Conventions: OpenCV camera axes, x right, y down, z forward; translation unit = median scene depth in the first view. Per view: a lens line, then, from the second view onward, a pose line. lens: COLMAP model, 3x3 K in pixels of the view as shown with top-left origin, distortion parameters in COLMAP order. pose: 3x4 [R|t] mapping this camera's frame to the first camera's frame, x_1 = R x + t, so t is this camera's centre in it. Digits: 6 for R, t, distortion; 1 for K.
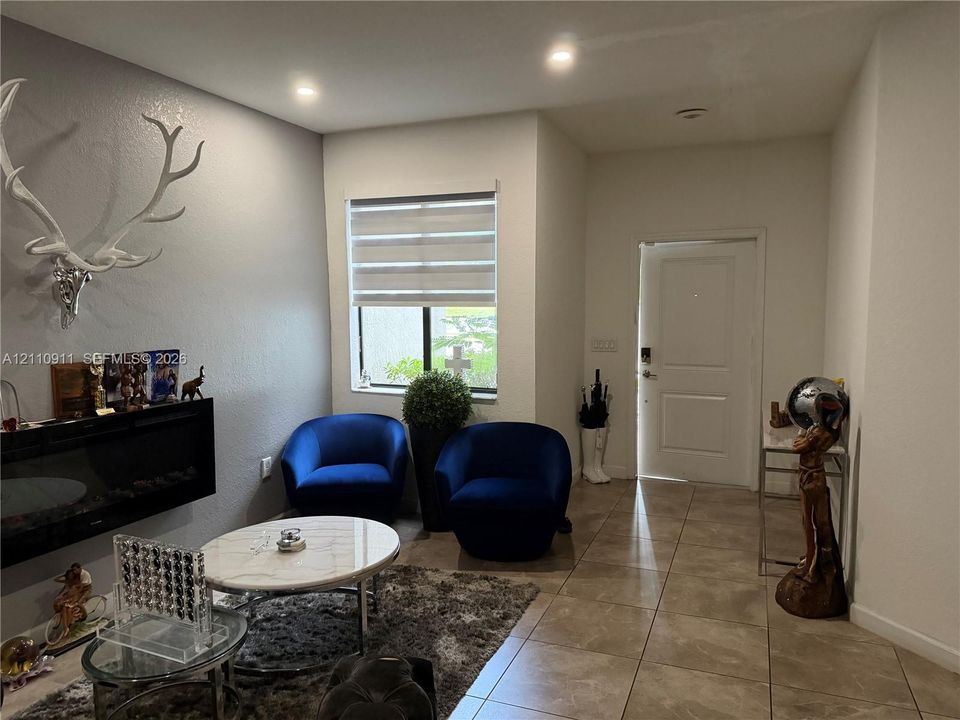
lens RADIAL K [[678.1, 0, 478.4], [0, 678.1, 356.6], [0, 0, 1]] dist [0.075322, -0.100771]
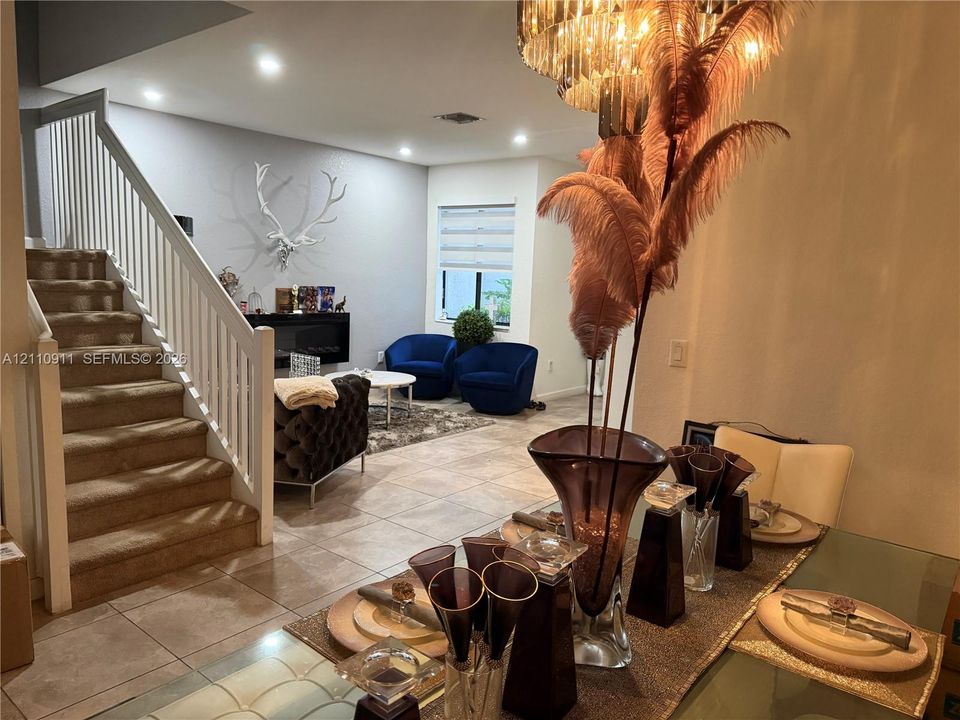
lens RADIAL K [[681.5, 0, 480.0], [0, 681.5, 360.0], [0, 0, 1]] dist [0.124097, -0.176776]
pose [[0.952784, 0.082067, -0.292347, 0.566200], [-0.068510, 0.996059, 0.056331, 0.060771], [0.295818, -0.033643, 0.954652, -0.785001]]
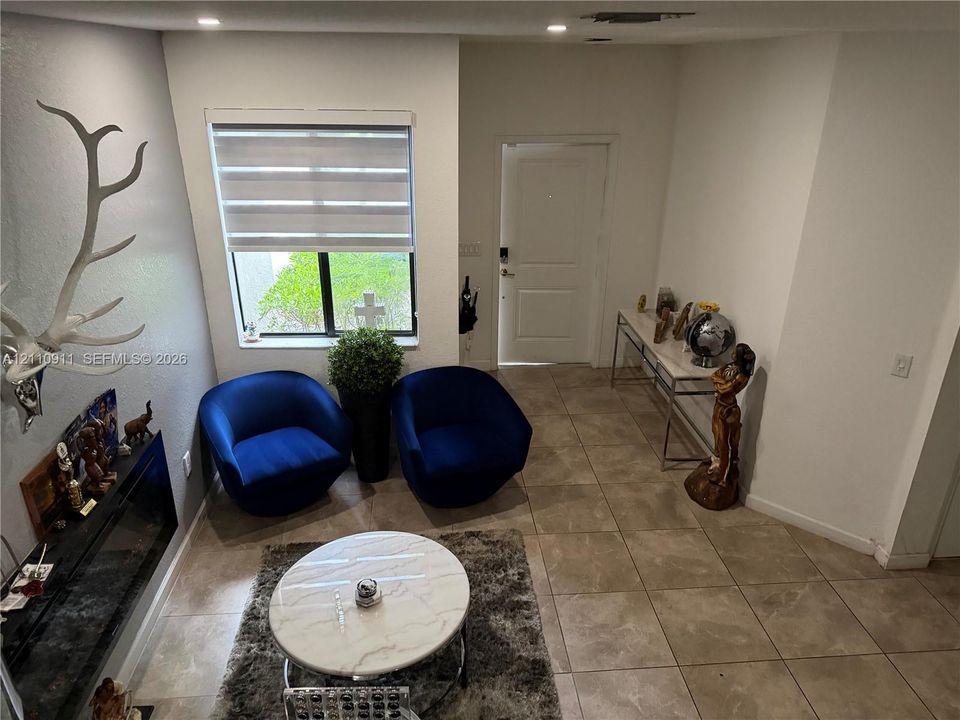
lens RADIAL K [[681.5, 0, 480.0], [0, 681.5, 360.0], [0, 0, 1]] dist [0.124097, -0.176776]
pose [[0.894355, -0.163703, 0.416330, -0.389456], [0.023202, 0.946363, 0.322272, -0.294902], [-0.446756, -0.278566, 0.850182, 0.133597]]
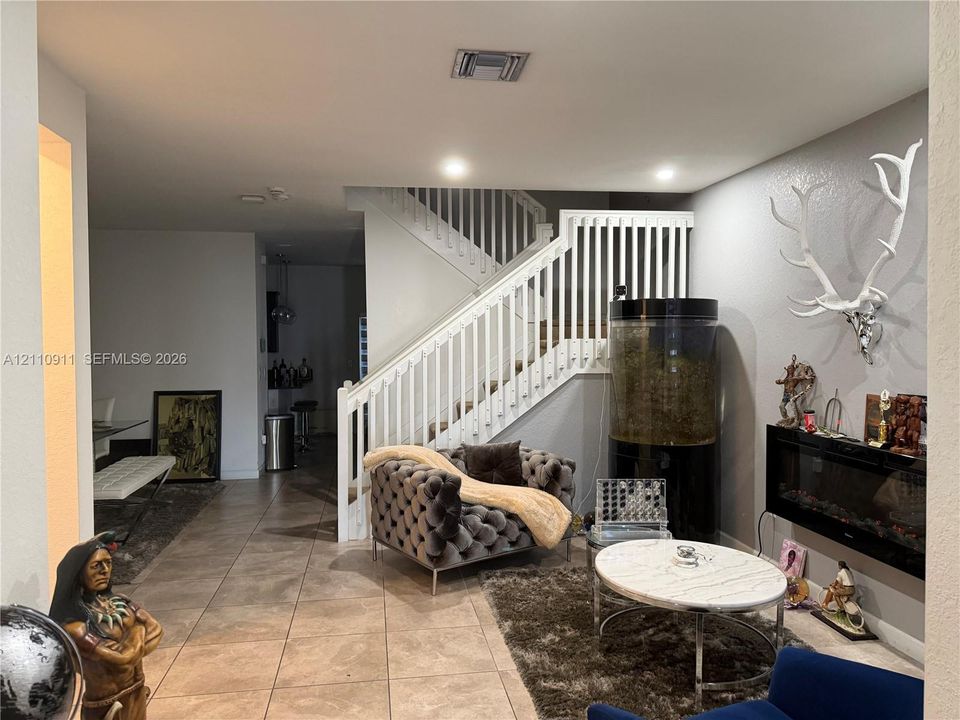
lens RADIAL K [[678.1, 0, 478.4], [0, 678.1, 356.6], [0, 0, 1]] dist [0.075322, -0.100771]
pose [[-0.863891, 0.021636, -0.503213, 0.453558], [-0.031123, 0.994875, 0.096205, -0.120875], [0.502716, 0.098772, -0.858791, 1.392823]]
